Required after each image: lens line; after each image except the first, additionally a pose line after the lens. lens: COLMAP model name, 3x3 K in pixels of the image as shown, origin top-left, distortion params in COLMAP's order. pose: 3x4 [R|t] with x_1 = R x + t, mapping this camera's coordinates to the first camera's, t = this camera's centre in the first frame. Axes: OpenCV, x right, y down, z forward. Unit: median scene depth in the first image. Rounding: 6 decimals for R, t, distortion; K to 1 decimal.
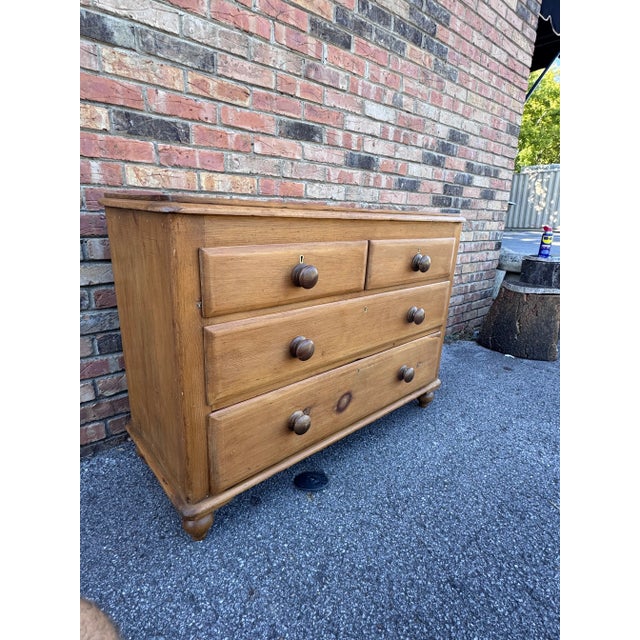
lens RADIAL K [[360.0, 0, 320.6], [0, 360.0, 315.9], [0, 0, 1]] dist [-0.002001, 0.000430]
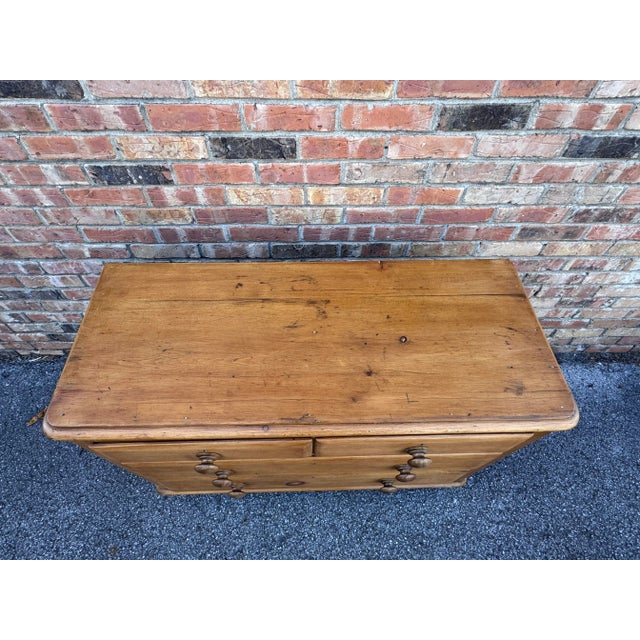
lens RADIAL K [[360.0, 0, 312.2], [0, 360.0, 321.1], [0, 0, 1]] dist [-0.002001, 0.000430]
pose [[0.769019, 0.504010, -0.393173, 0.162948], [-0.156831, 0.745041, 0.648319, -0.717907], [0.619689, -0.436908, 0.651995, 0.323941]]
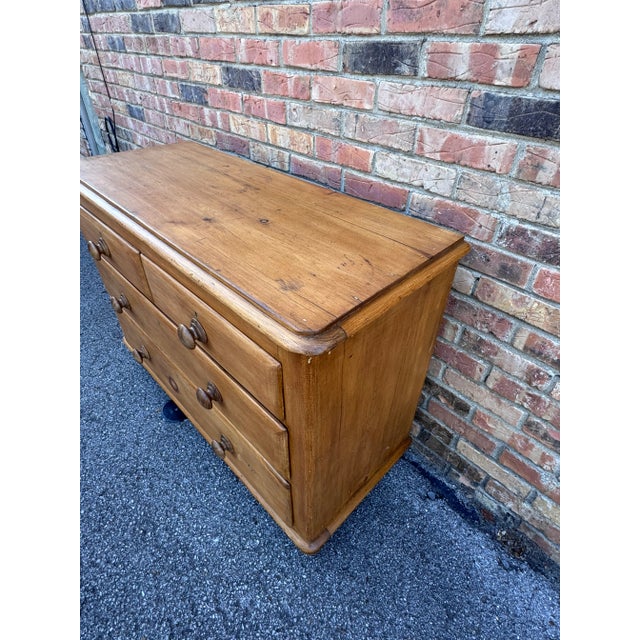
lens RADIAL K [[360.0, 0, 321.1], [0, 360.0, 314.2], [0, 0, 1]] dist [-0.002001, 0.000430]
pose [[0.056139, 0.568978, -0.820434, 0.760253], [-0.305378, 0.792135, 0.528456, -0.551884], [0.950575, 0.220876, 0.218223, 1.044741]]
